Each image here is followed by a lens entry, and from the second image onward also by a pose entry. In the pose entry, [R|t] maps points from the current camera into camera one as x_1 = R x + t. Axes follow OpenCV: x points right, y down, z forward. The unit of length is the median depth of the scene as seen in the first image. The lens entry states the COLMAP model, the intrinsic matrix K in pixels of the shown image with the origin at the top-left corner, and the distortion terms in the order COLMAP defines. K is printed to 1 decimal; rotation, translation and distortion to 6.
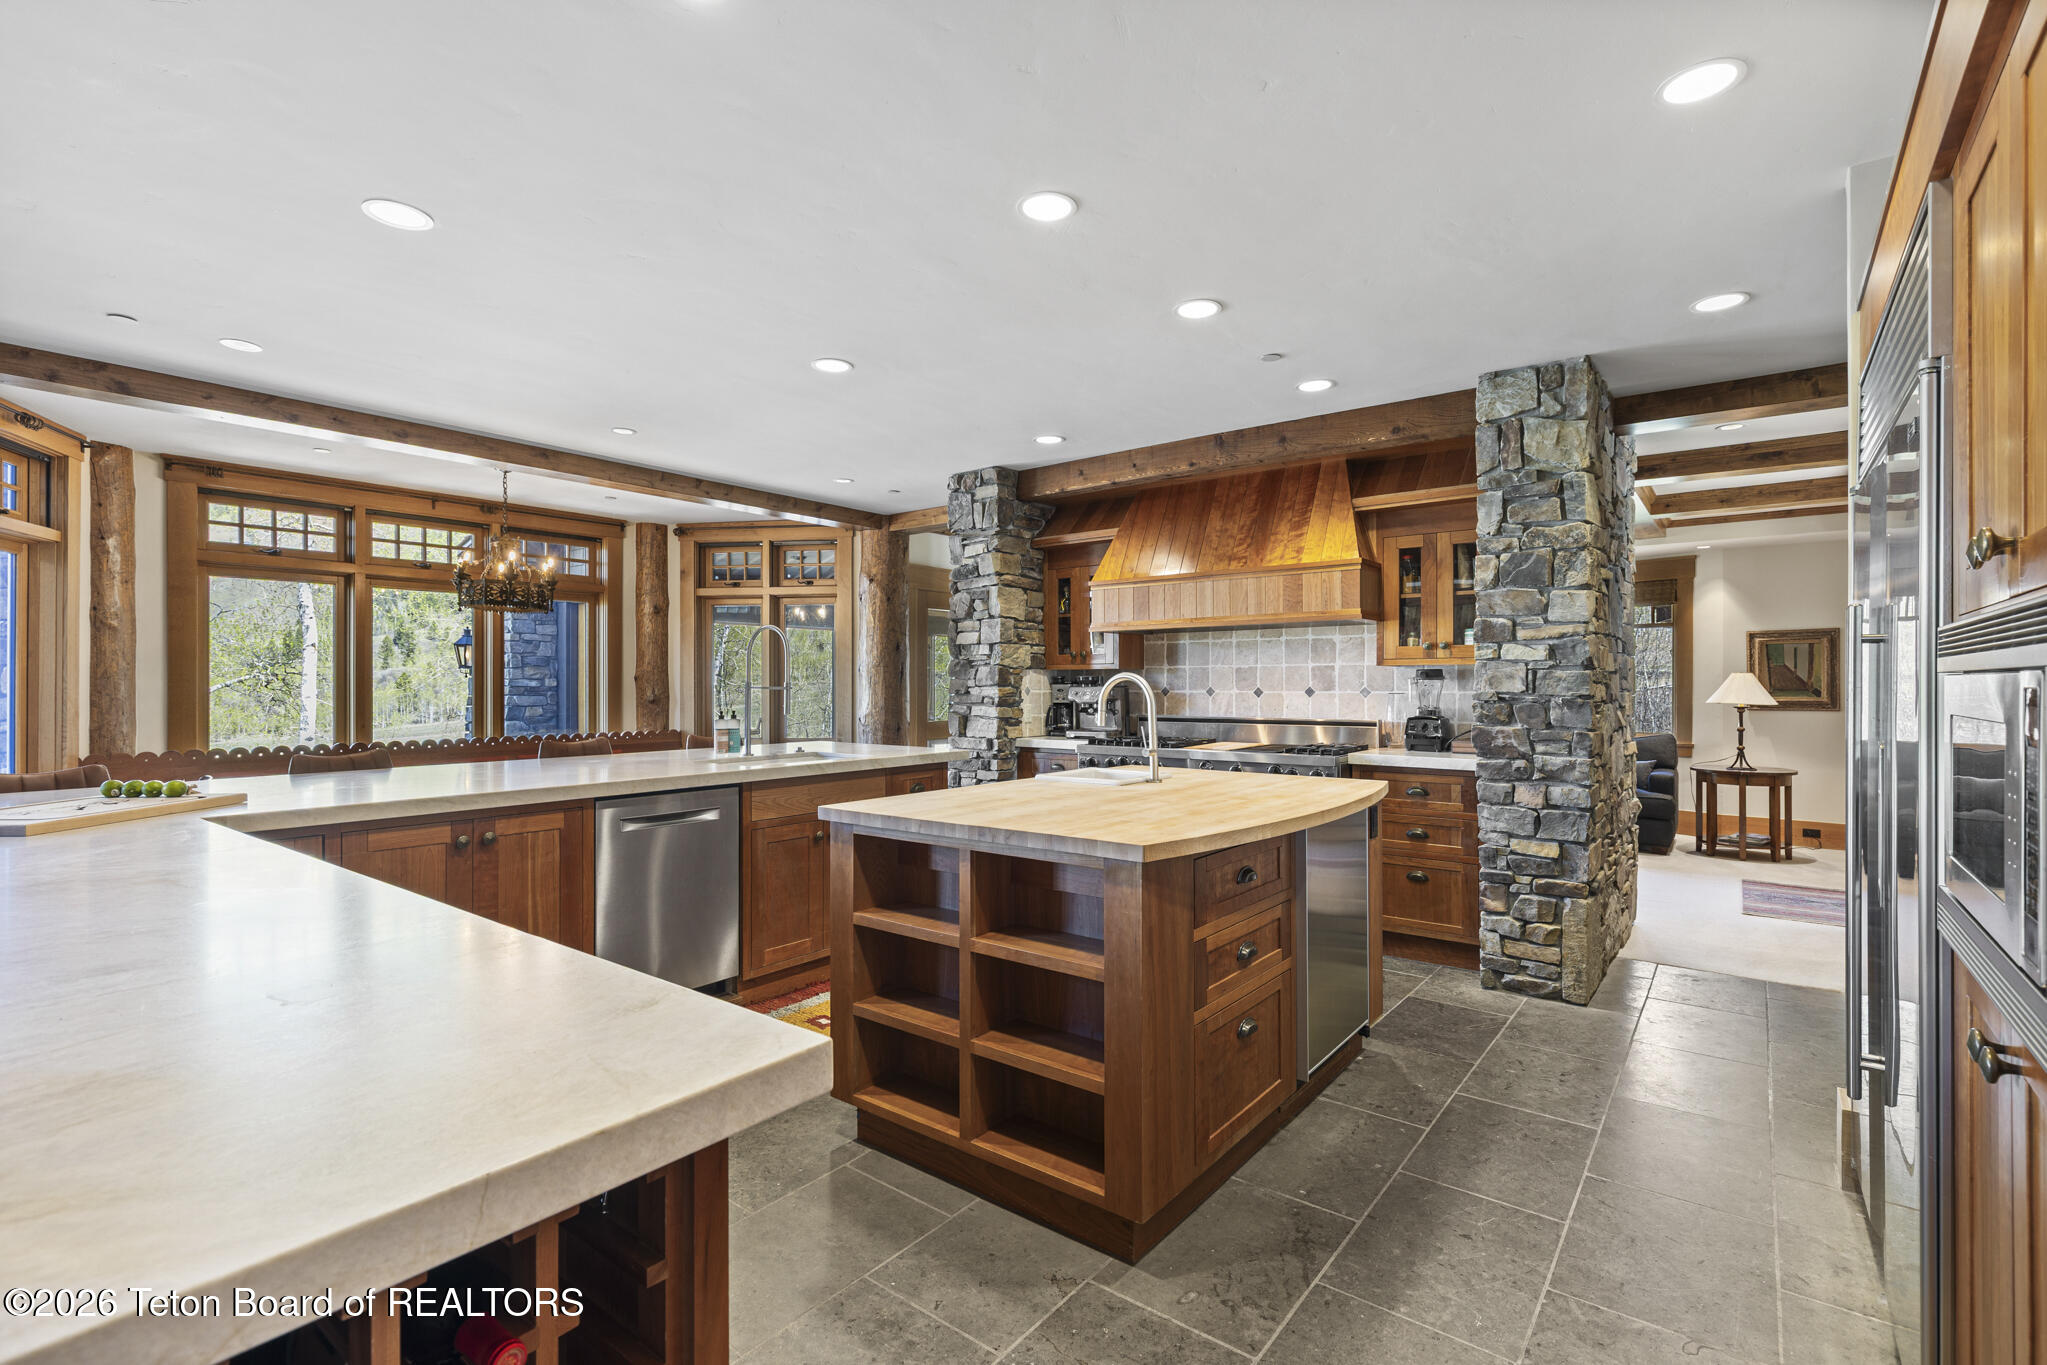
lens RADIAL K [[923.5, 0, 1021.8], [0, 923.5, 680.9], [0, 0, 1]] dist [-0.000041, -0.000132]
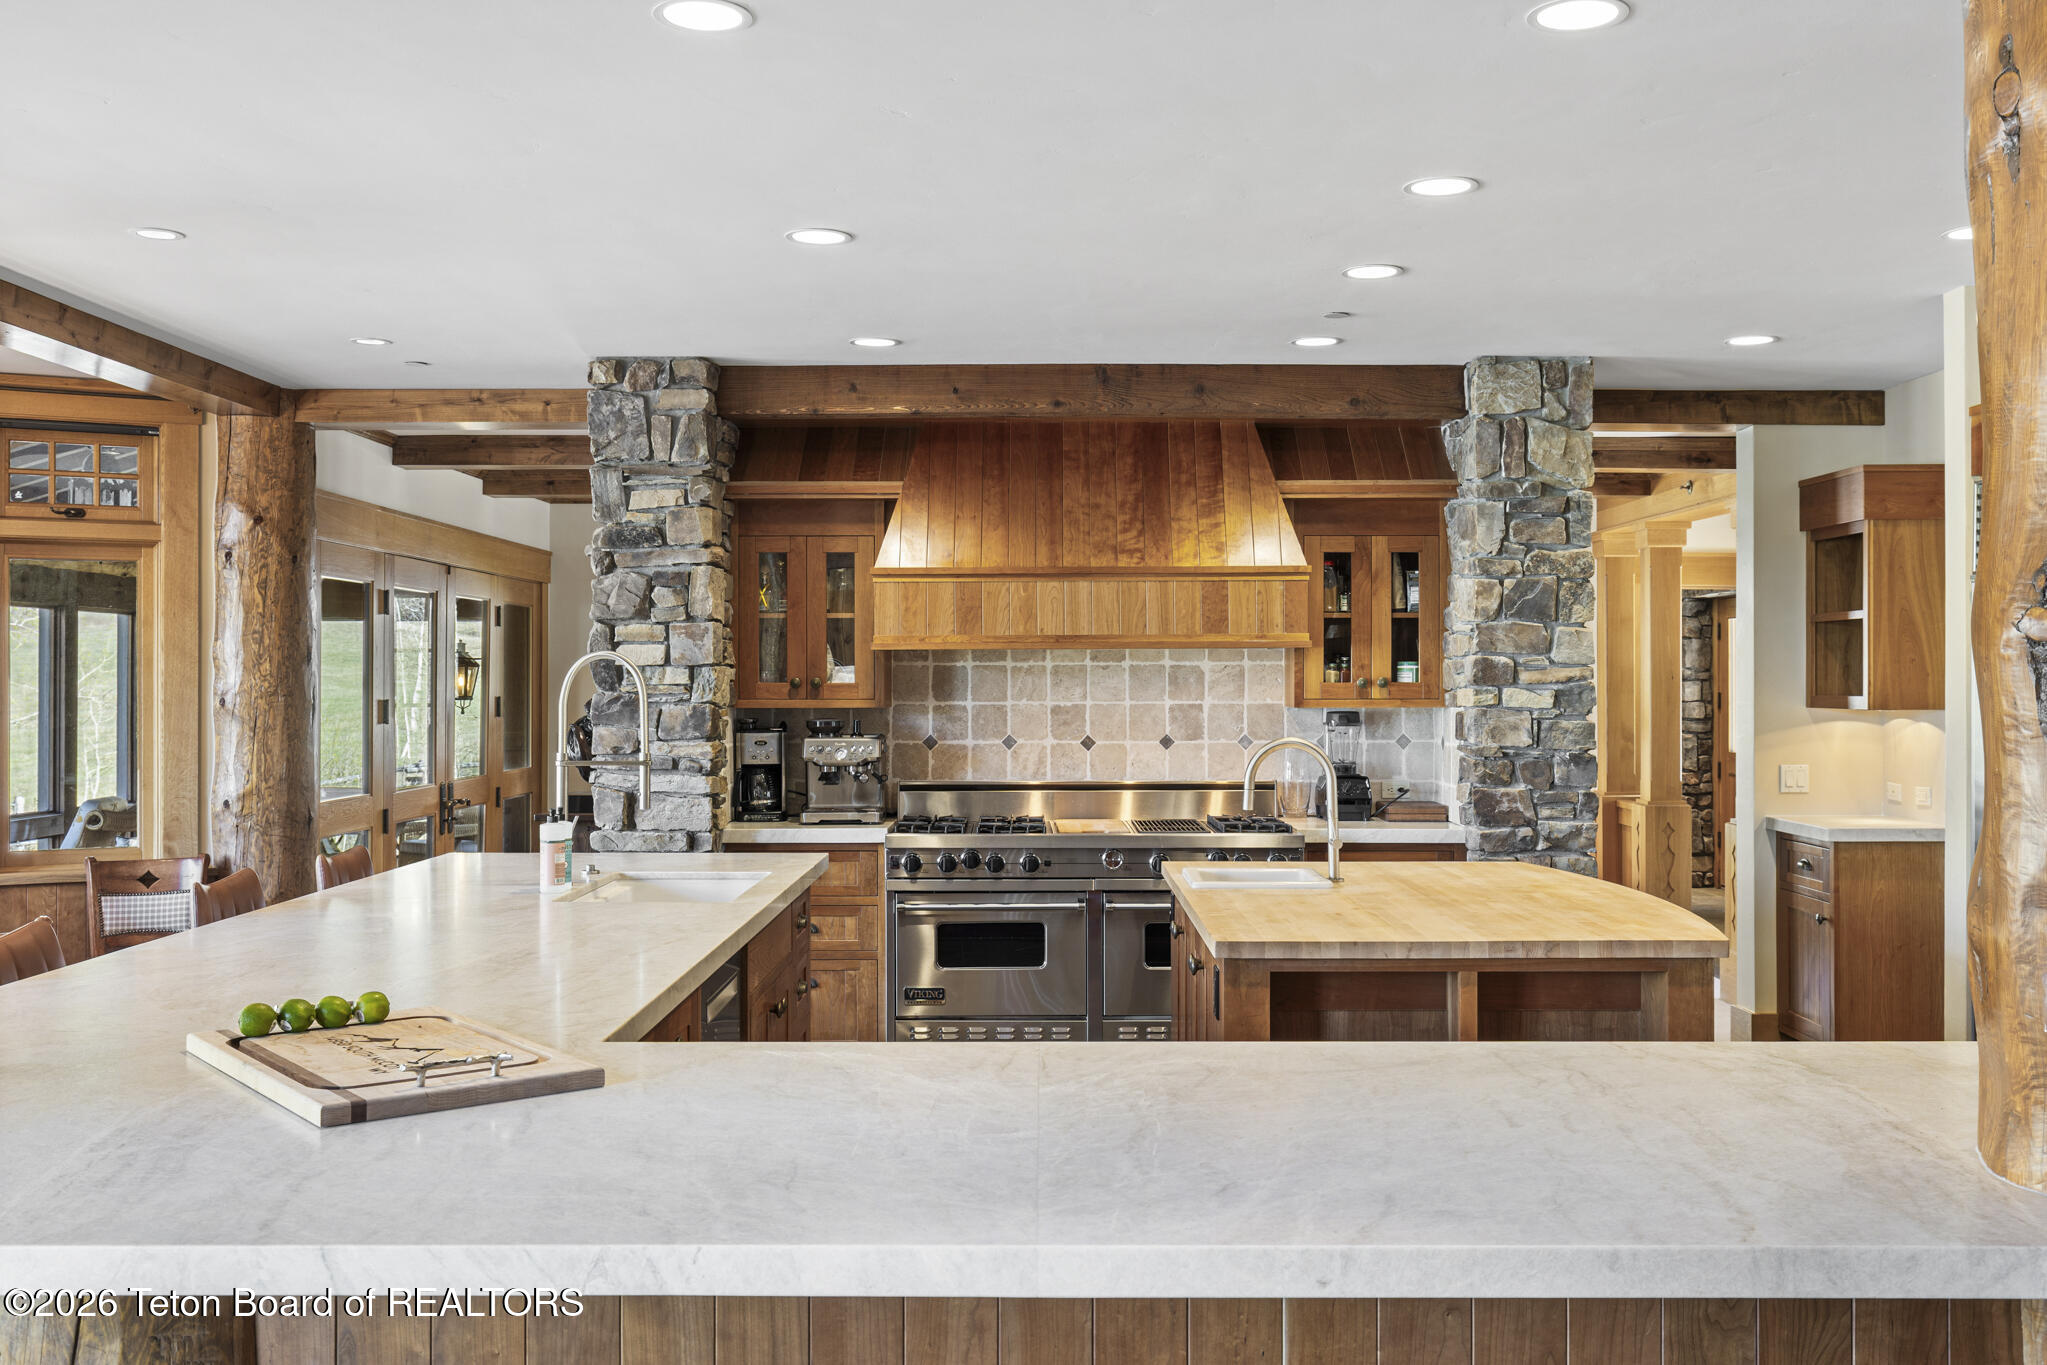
lens RADIAL K [[1849.0, 0, 1018.5], [0, 1849.0, 671.7], [0, 0, 1]] dist [0.000722, 0.007848]
pose [[0.792736, 0.001834, 0.609562, -0.672776], [-0.001544, 0.999998, -0.001000, -0.042119], [-0.609563, -0.000148, 0.792738, -0.037470]]
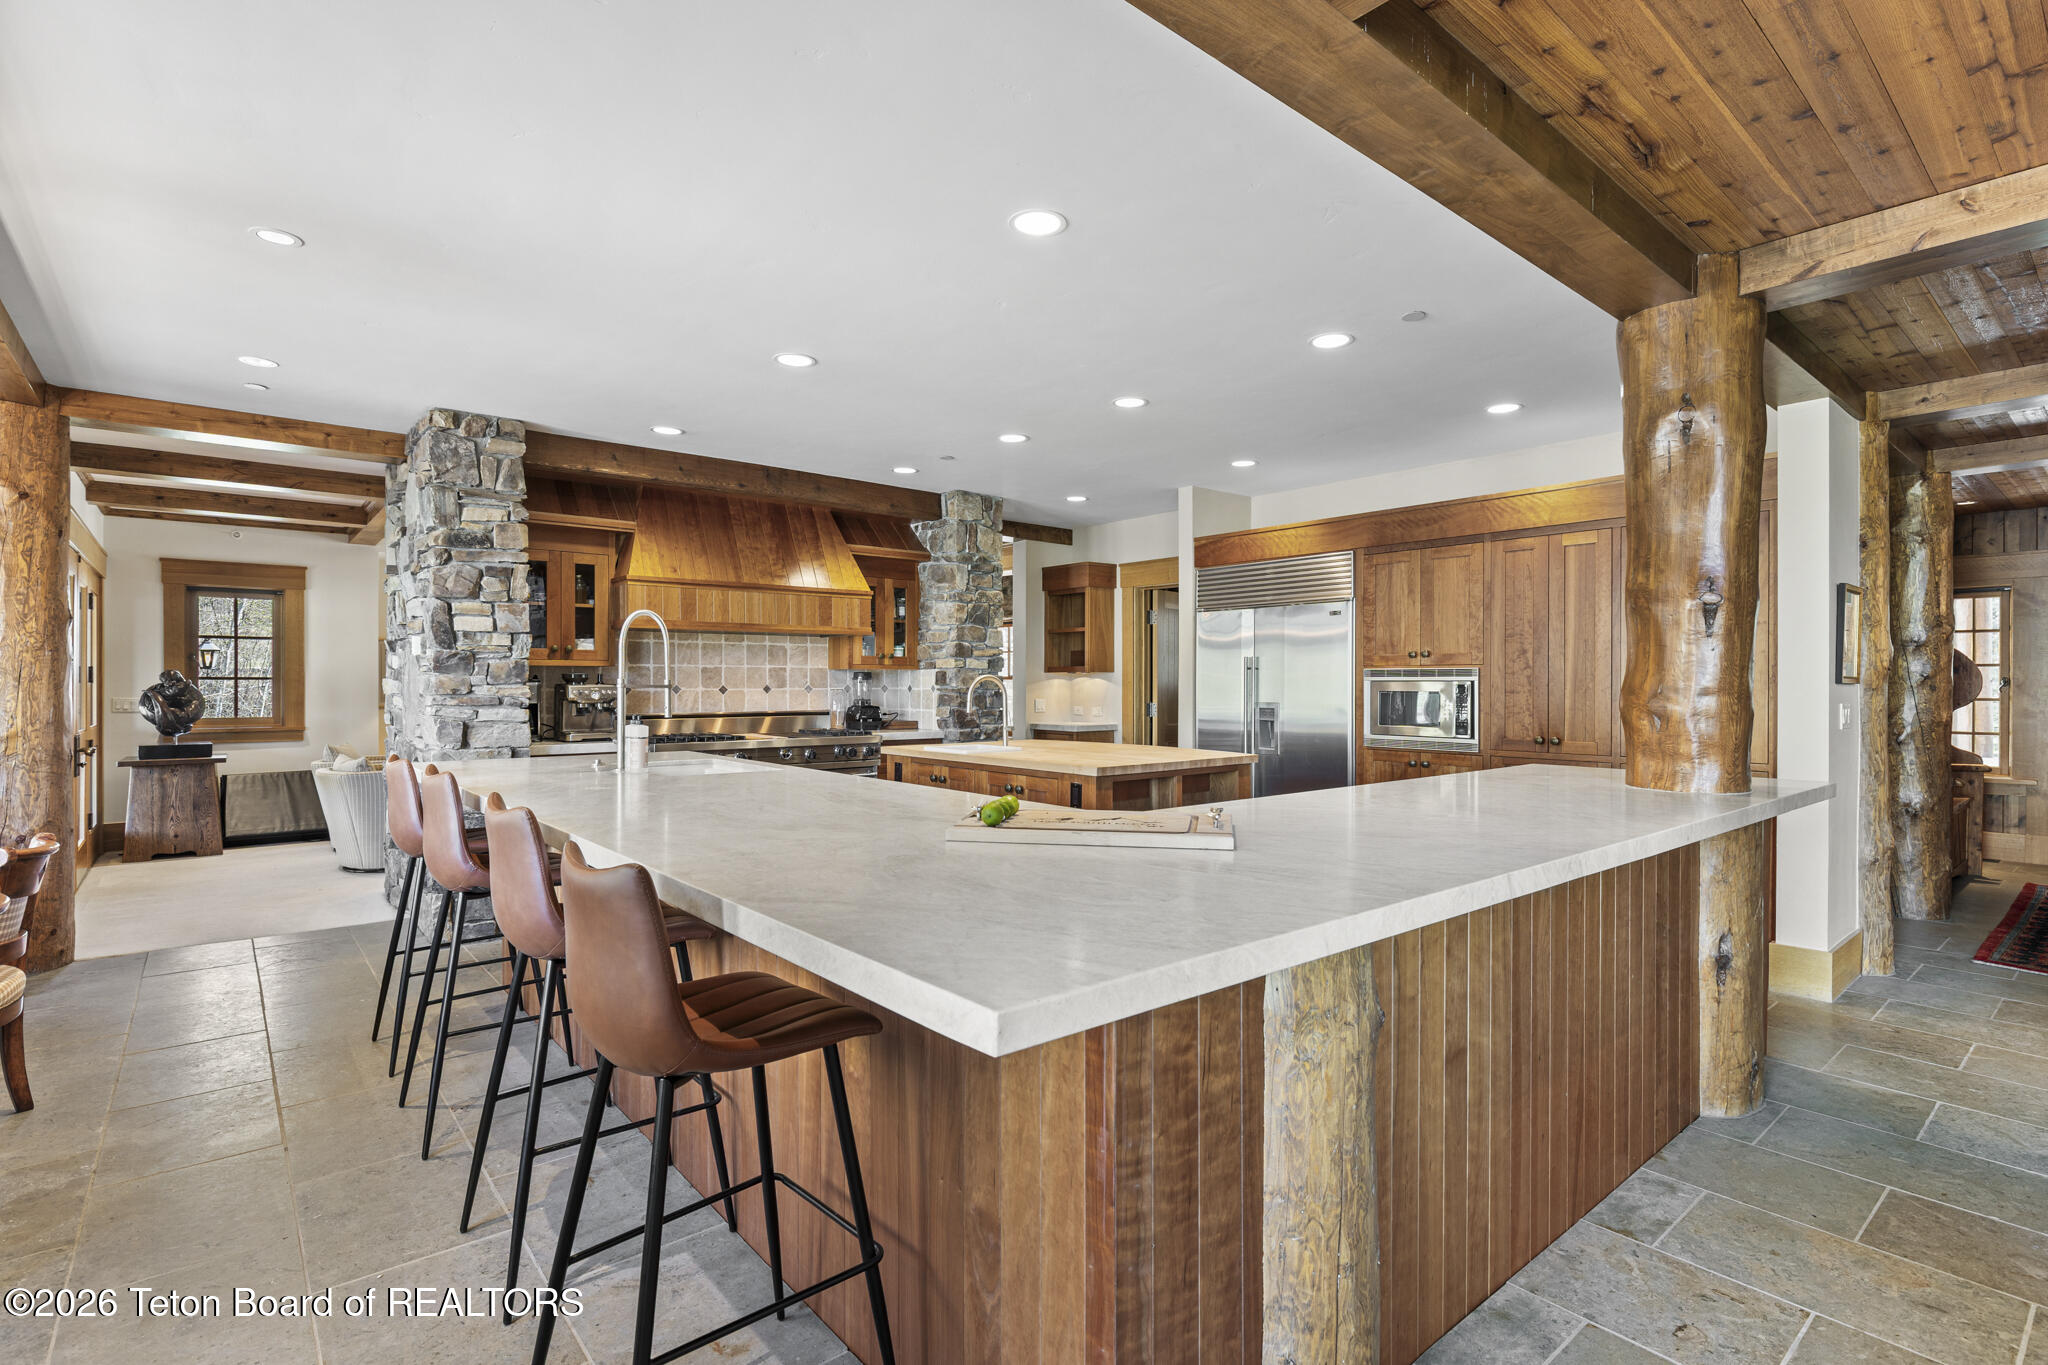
lens RADIAL K [[979.4, 0, 1030.8], [0, 979.4, 686.3], [0, 0, 1]] dist [-0.000546, -0.000780]
pose [[0.206190, -0.002003, 0.978510, -0.938128], [-0.004651, 0.999985, 0.003027, 0.003257], [-0.978501, -0.005176, 0.206178, 0.428894]]
